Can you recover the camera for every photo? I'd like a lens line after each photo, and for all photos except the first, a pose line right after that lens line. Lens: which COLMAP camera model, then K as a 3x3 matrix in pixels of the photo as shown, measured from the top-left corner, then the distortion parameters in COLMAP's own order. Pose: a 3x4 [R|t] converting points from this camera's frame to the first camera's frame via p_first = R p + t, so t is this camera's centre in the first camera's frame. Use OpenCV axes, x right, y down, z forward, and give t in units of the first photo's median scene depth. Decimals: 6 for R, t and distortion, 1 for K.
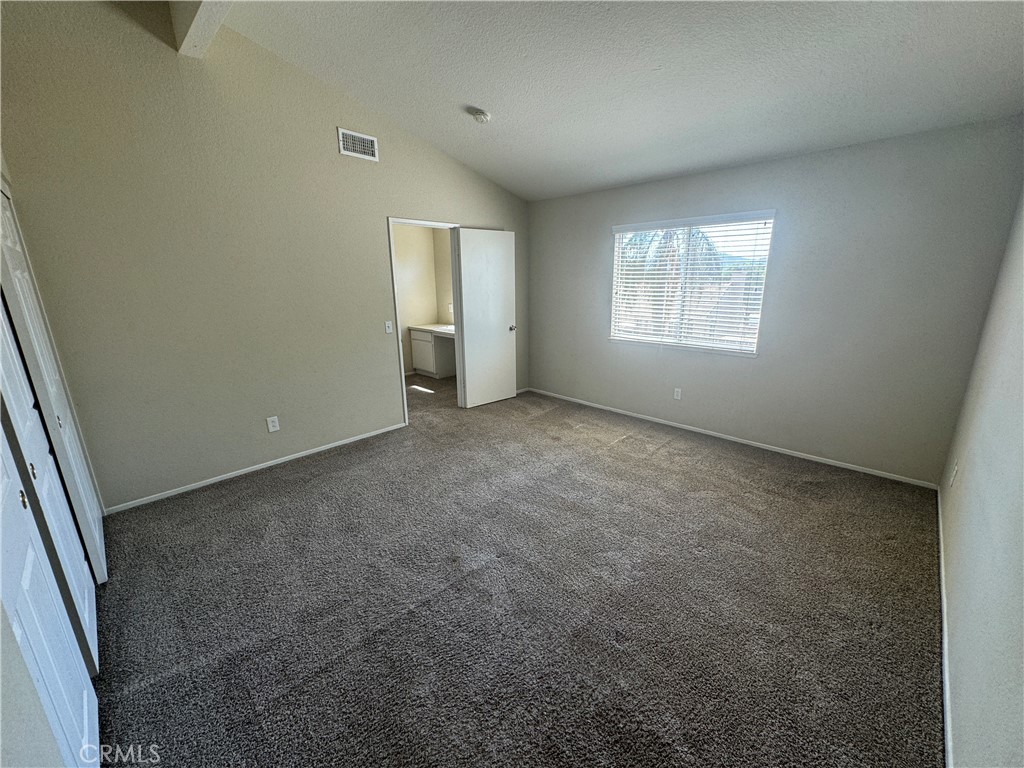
lens RADIAL K [[409.1, 0, 509.1], [0, 409.1, 384.6], [0, 0, 1]] dist [-0.001702, 0.000346]
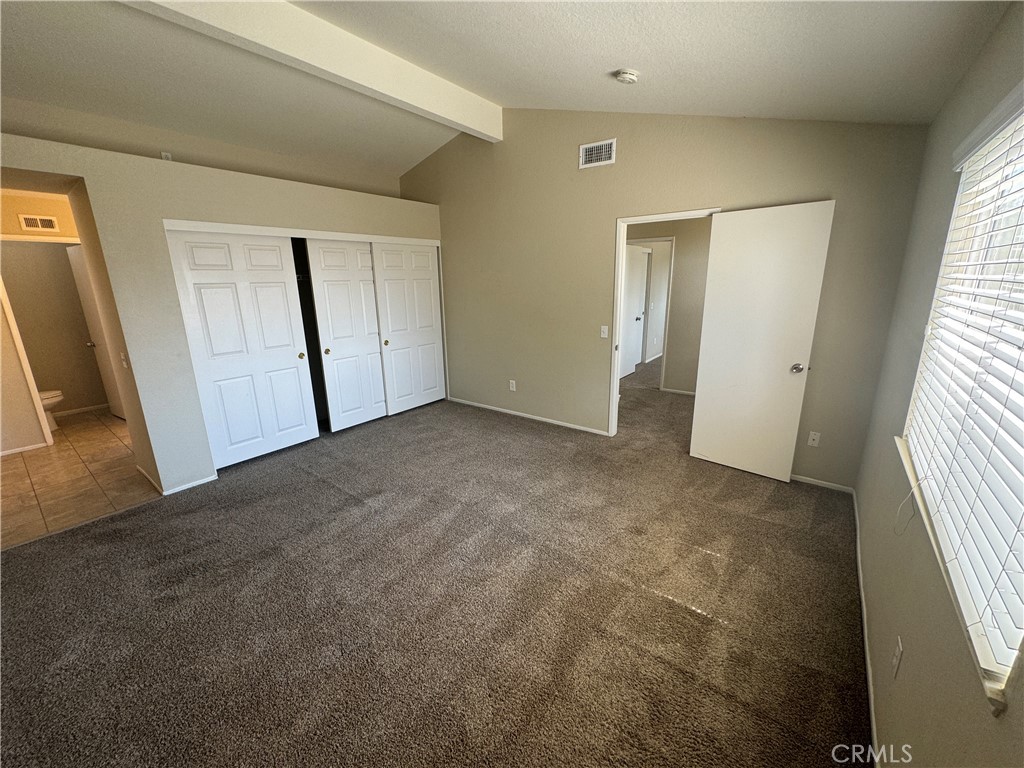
lens RADIAL K [[409.1, 0, 509.1], [0, 409.1, 381.8], [0, 0, 1]] dist [-0.001702, 0.000346]
pose [[0.126079, 0.251659, -0.959569, 0.663593], [-0.237879, 0.946735, 0.217038, -0.189070], [0.963077, 0.200898, 0.179228, 0.640301]]
